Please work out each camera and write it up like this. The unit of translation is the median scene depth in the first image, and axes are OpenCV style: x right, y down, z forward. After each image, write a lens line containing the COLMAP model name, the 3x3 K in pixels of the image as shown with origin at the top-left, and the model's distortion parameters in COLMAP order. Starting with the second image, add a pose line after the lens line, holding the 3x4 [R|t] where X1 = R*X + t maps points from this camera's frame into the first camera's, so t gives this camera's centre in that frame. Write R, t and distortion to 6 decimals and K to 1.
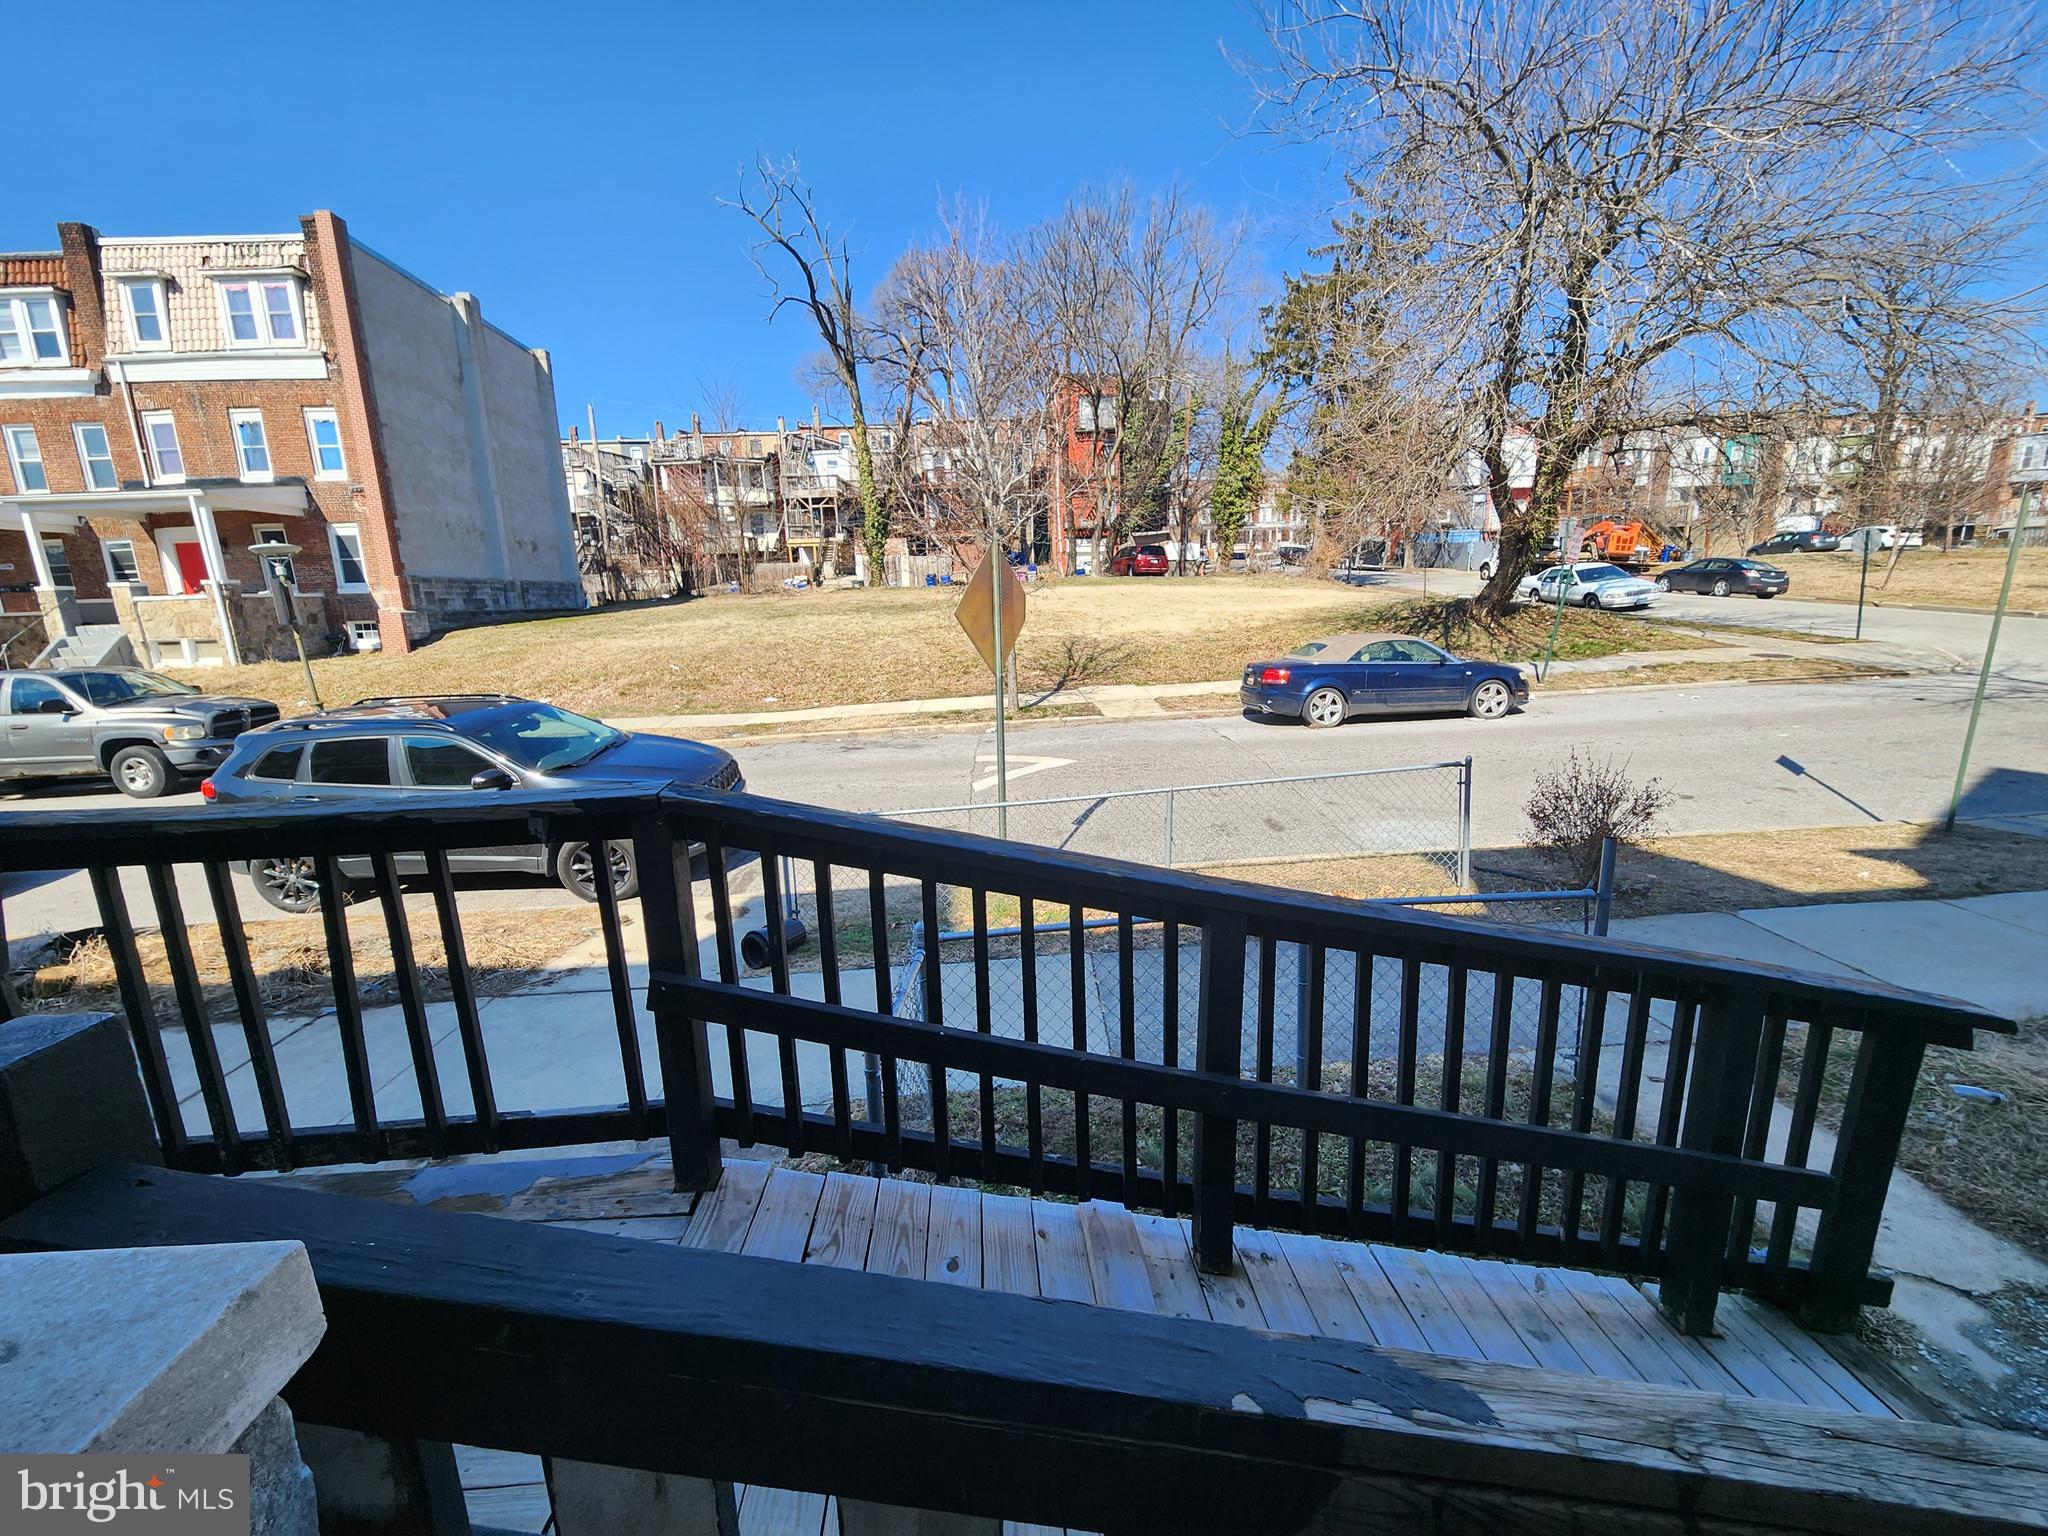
lens RADIAL K [[838.7, 0, 1039.0], [0, 838.7, 773.2], [0, 0, 1]] dist [-0.005417, 0.002444]
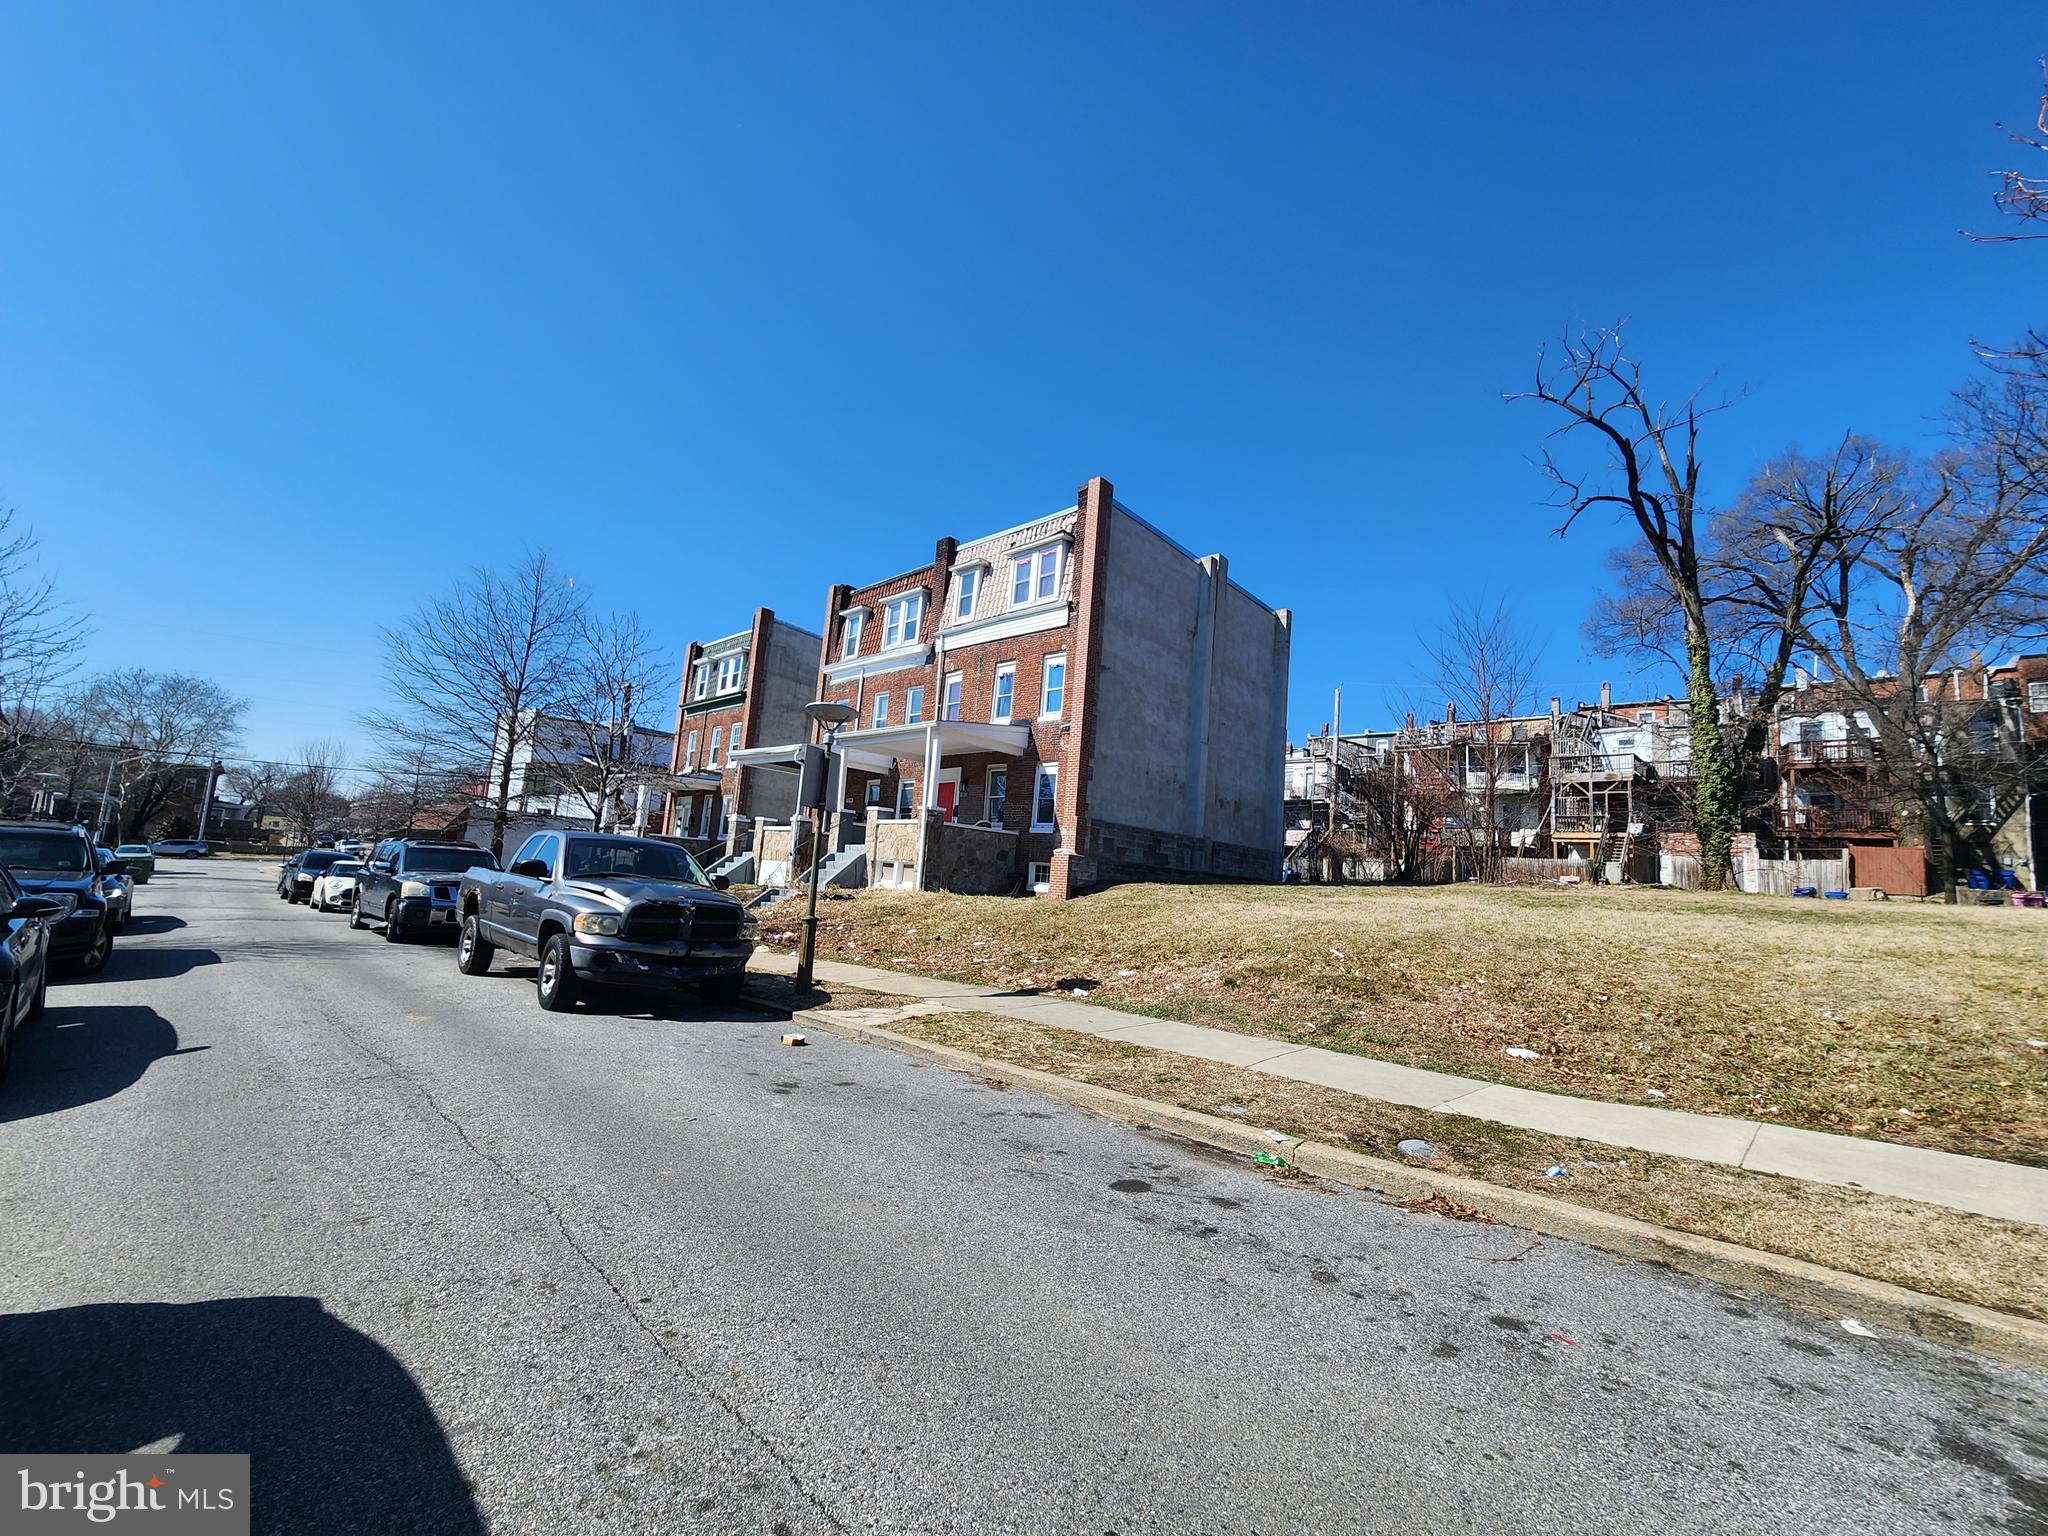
lens RADIAL K [[838.7, 0, 1038.7], [0, 838.7, 777.3], [0, 0, 1]] dist [-0.005417, 0.002444]
pose [[0.679502, -0.015433, -0.733511, -0.125302], [-0.245273, 0.937477, -0.246938, -0.039240], [0.691461, 0.347705, 0.633232, 0.370893]]
